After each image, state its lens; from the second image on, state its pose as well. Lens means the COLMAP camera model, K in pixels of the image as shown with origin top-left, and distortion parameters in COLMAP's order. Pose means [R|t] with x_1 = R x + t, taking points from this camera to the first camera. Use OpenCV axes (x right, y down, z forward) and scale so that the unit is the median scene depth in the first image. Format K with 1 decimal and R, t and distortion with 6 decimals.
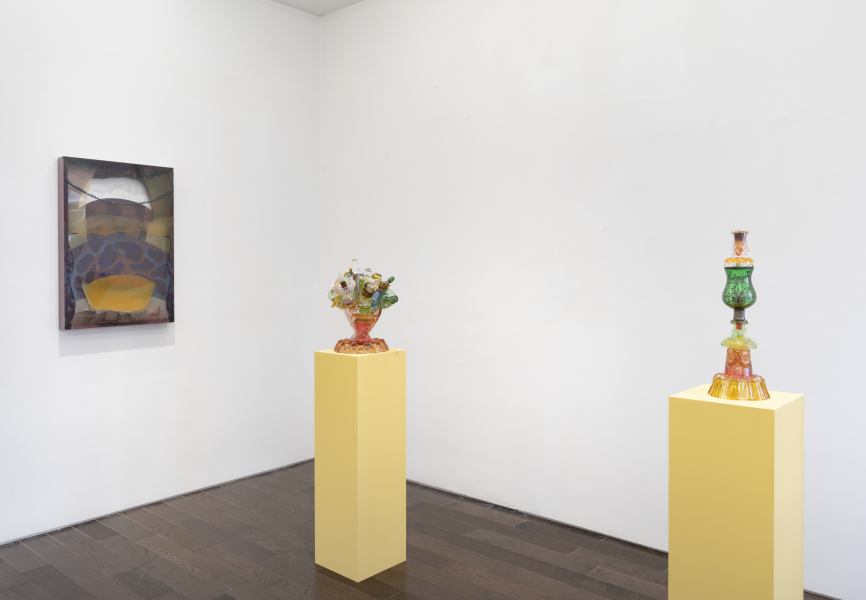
lens RADIAL K [[688.8, 0, 436.3], [0, 688.8, 274.9], [0, 0, 1]] dist [-0.014285, 0.010049]
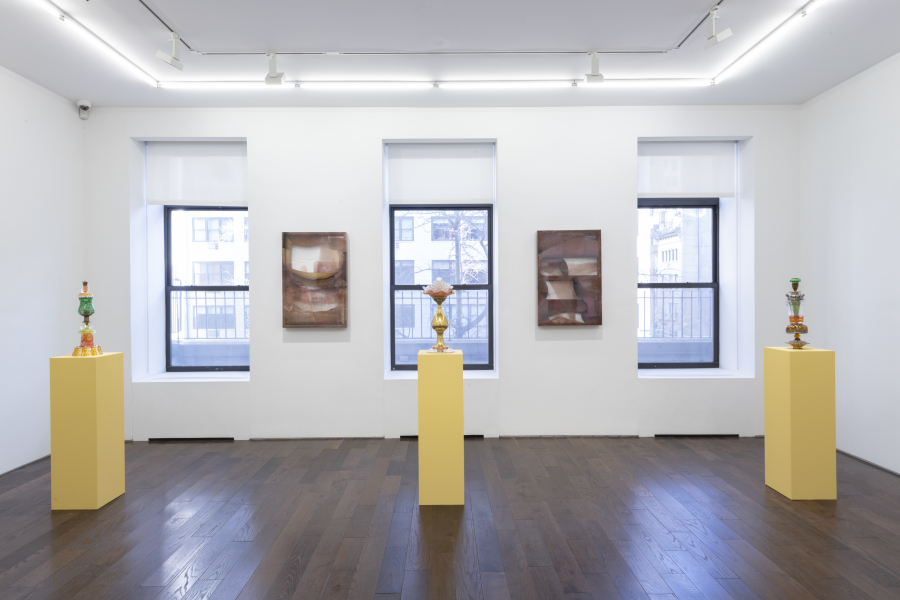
lens RADIAL K [[501.9, 0, 450.6], [0, 501.9, 293.6], [0, 0, 1]] dist [0.030737, -0.000017]
pose [[-0.661242, 0.010520, 0.750099, -0.928114], [0.022366, 0.999734, 0.005695, -0.004017], [-0.749839, 0.020543, -0.661301, 0.701105]]
